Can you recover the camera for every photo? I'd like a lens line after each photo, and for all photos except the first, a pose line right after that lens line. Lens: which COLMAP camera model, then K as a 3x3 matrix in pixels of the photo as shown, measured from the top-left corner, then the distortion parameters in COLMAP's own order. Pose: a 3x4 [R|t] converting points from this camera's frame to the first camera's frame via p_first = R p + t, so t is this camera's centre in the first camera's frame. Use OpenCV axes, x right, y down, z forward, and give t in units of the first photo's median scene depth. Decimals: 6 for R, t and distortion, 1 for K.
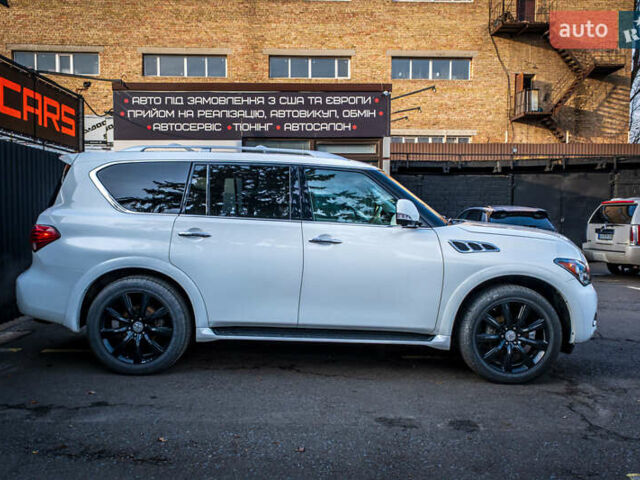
lens RADIAL K [[555.4, 0, 291.4], [0, 555.4, 241.7], [0, 0, 1]] dist [-0.015365, 0.033516]
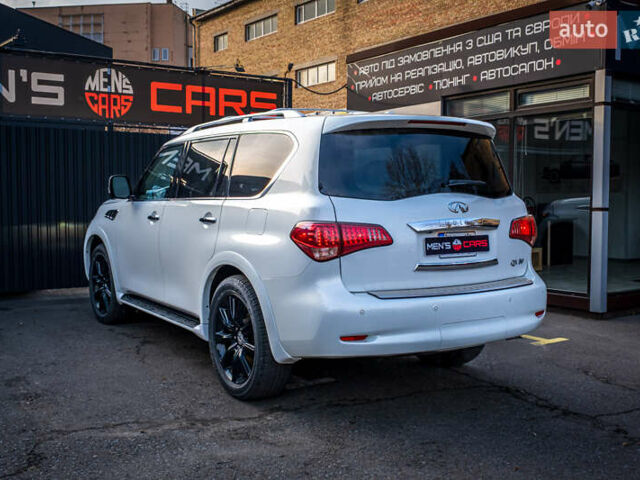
lens RADIAL K [[712.9, 0, 297.9], [0, 712.9, 214.5], [0, 0, 1]] dist [0.047246, 0.000000]
pose [[0.573795, 0.014668, -0.818867, 0.645793], [-0.038118, 0.999234, -0.008811, -0.002506], [0.818111, 0.036270, 0.573915, 0.249894]]
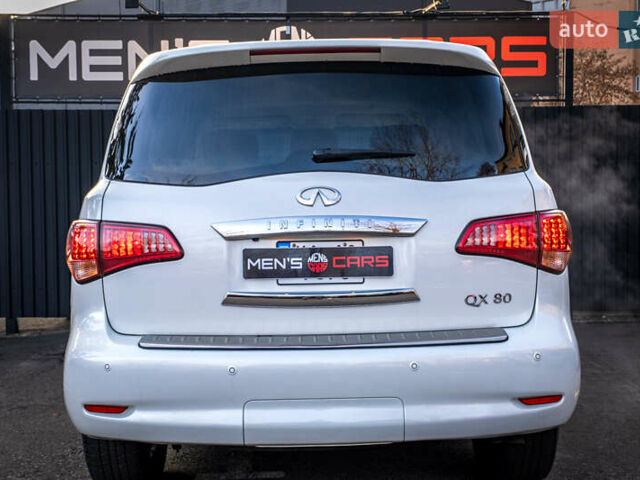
lens RADIAL K [[941.5, 0, 314.2], [0, 941.5, 236.8], [0, 0, 1]] dist [0.084069, 0.000000]
pose [[0.071756, 0.025554, -0.997095, 0.669551], [-0.038197, 0.999009, 0.022854, -0.008144], [0.996691, 0.036446, 0.072661, 0.574324]]
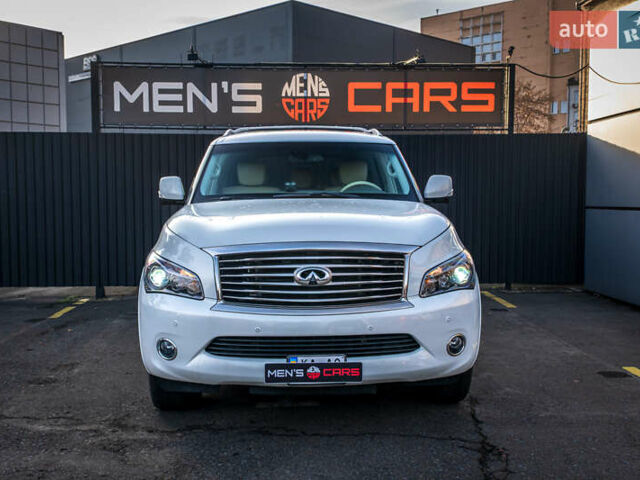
lens RADIAL K [[712.9, 0, 321.3], [0, 712.9, 237.8], [0, 0, 1]] dist [0.047246, 0.000000]
pose [[0.090086, 0.049845, -0.994686, 0.698756], [-0.044848, 0.997937, 0.045946, -0.019391], [0.994924, 0.040471, 0.092135, 0.548777]]
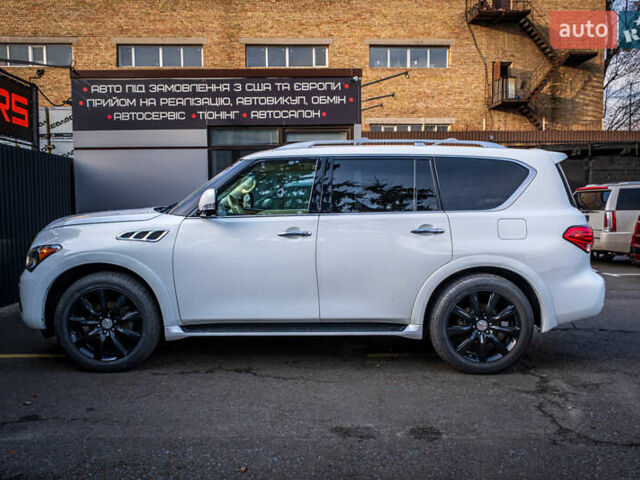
lens RADIAL K [[555.4, 0, 297.3], [0, 555.4, 237.2], [0, 0, 1]] dist [-0.015365, 0.033516]
pose [[0.999071, -0.019279, 0.038552, 0.025998], [0.018969, 0.999785, 0.008389, -0.001443], [-0.038705, -0.007650, 0.999221, 0.035305]]
